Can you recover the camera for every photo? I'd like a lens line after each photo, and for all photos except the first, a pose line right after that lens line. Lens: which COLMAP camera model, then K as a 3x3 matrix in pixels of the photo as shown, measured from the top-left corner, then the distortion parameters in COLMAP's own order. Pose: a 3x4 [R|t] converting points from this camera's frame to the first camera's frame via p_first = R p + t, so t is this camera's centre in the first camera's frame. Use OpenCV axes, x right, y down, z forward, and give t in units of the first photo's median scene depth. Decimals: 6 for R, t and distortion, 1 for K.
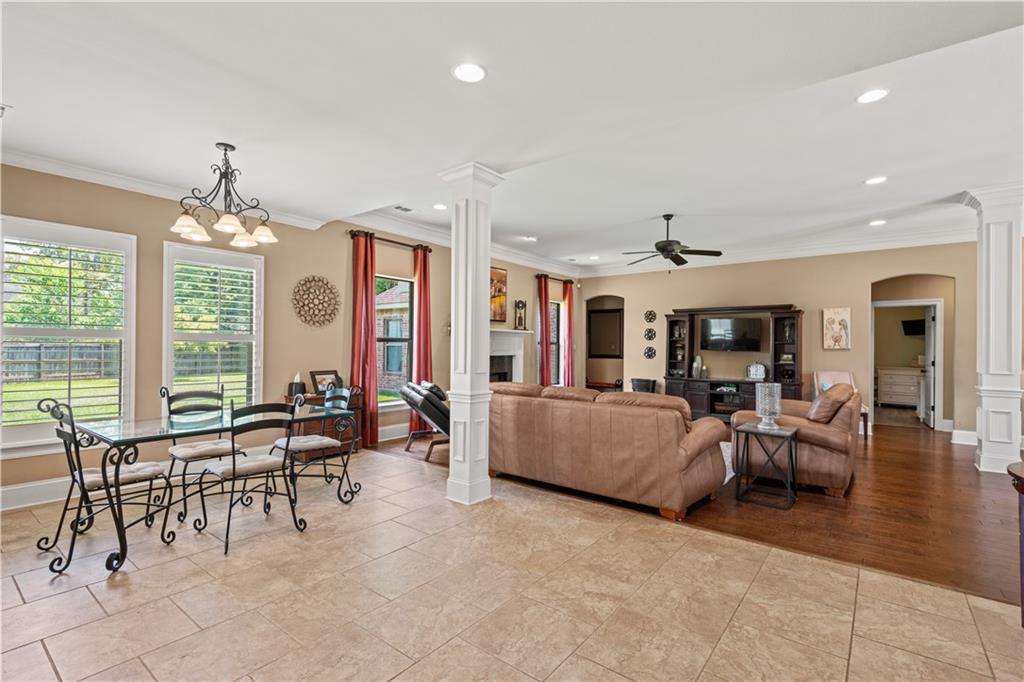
lens RADIAL K [[467.1, 0, 511.8], [0, 467.1, 345.0], [0, 0, 1]] dist [0.021708, -0.001494]
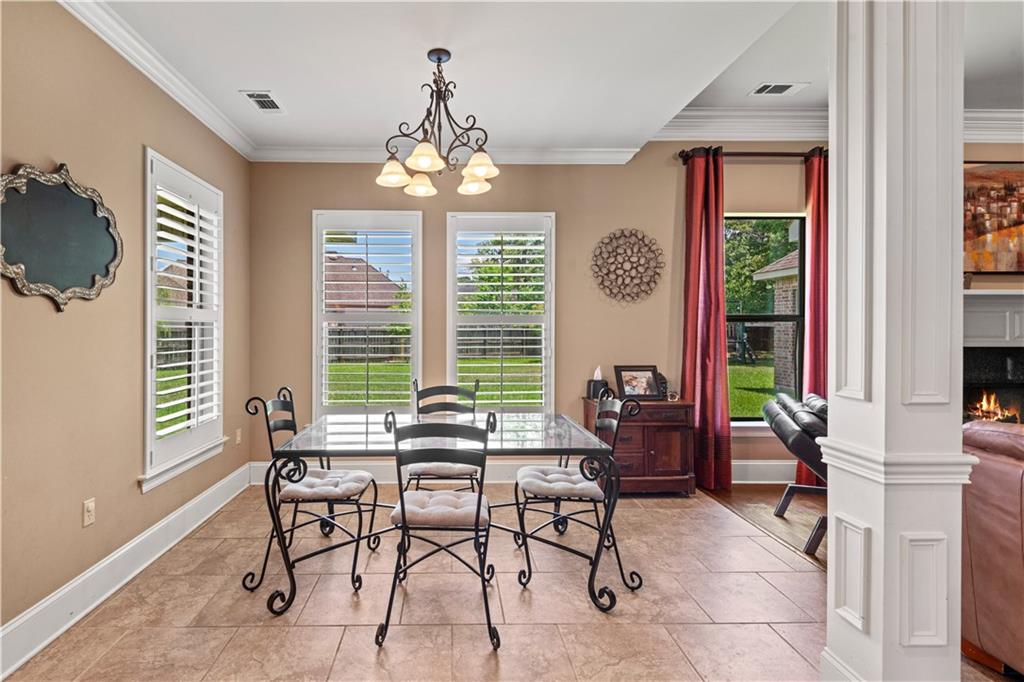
lens RADIAL K [[467.1, 0, 503.7], [0, 467.1, 330.3], [0, 0, 1]] dist [0.021708, -0.001494]
pose [[0.626408, -0.001769, -0.779493, 0.012232], [0.006712, 0.999973, 0.003124, 0.000243], [0.779466, -0.007189, 0.626403, 0.416847]]
